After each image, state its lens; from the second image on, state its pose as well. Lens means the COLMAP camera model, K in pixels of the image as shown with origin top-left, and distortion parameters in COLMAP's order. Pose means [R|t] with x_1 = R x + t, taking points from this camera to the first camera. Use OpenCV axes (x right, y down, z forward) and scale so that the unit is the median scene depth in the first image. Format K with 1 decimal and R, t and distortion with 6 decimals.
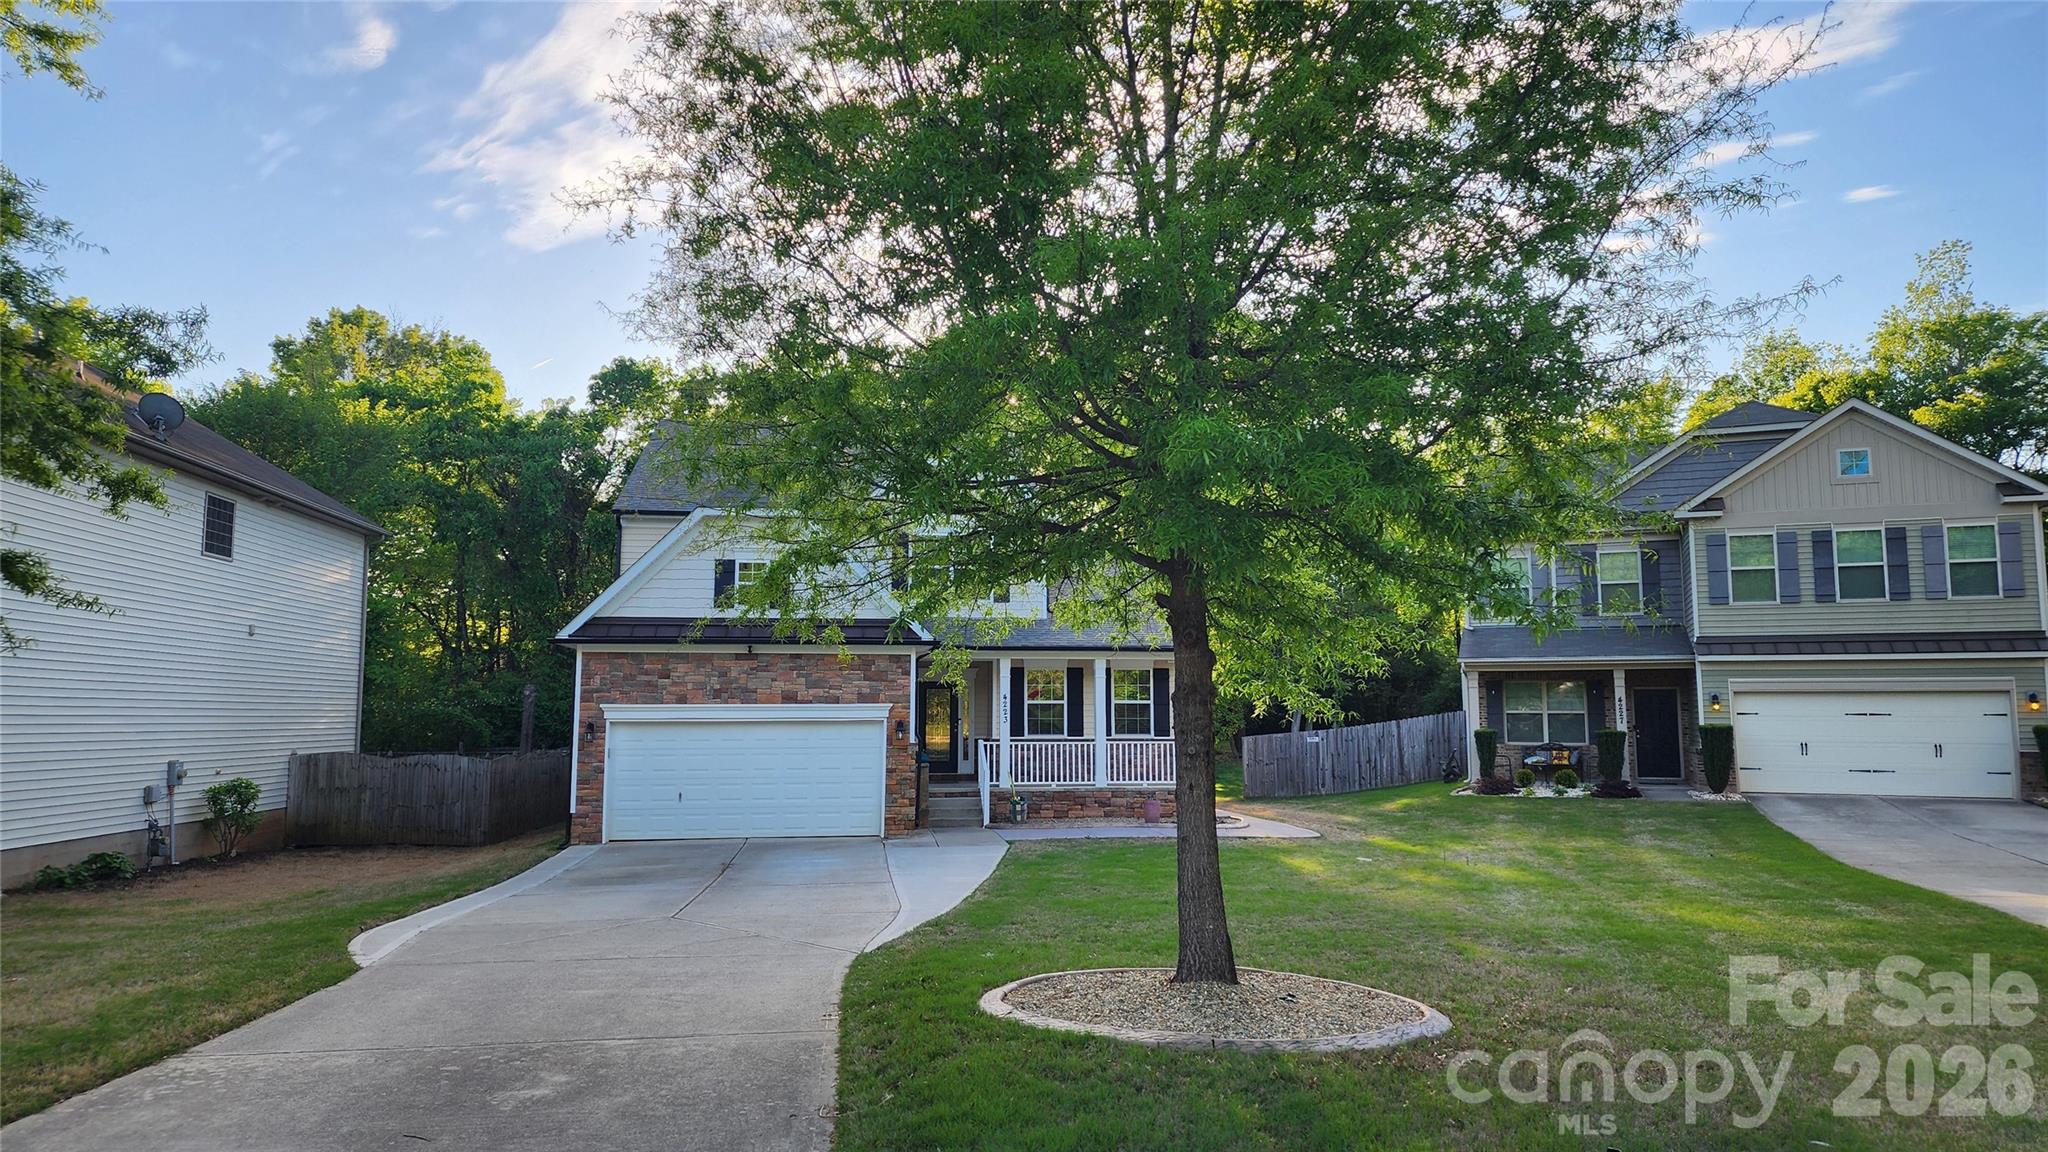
lens RADIAL K [[1331.6, 0, 1024.0], [0, 1331.6, 576.0], [0, 0, 1]] dist [0.000122, -0.033584]
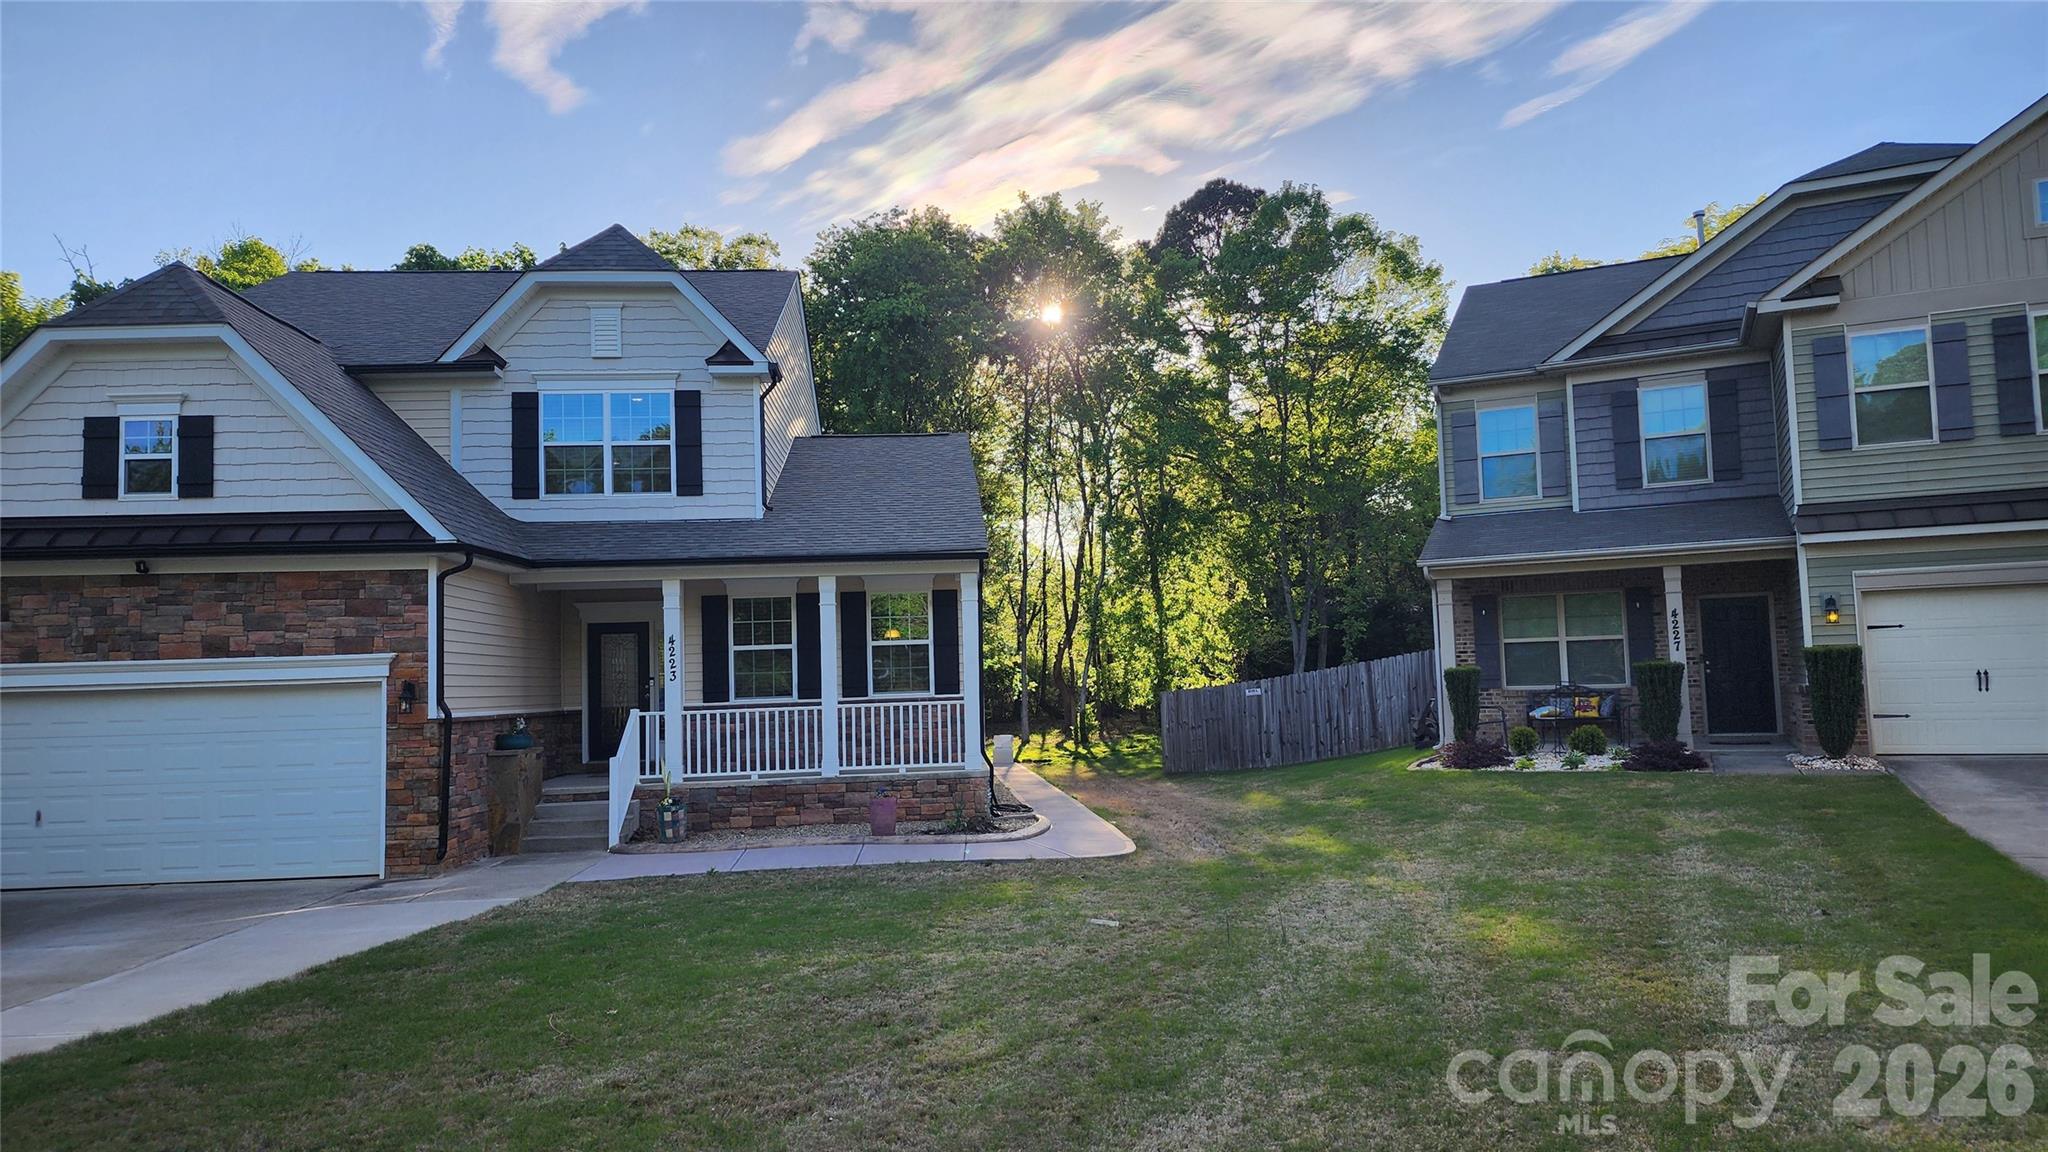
lens RADIAL K [[1154.9, 0, 1163.0], [0, 1154.9, 615.0], [0, 0, 1]] dist [0.059135, -0.081053]
pose [[0.998440, -0.035192, -0.043340, 0.236401], [0.037104, 0.998337, 0.044124, 0.062139], [0.041715, -0.045663, 0.998086, 0.450178]]
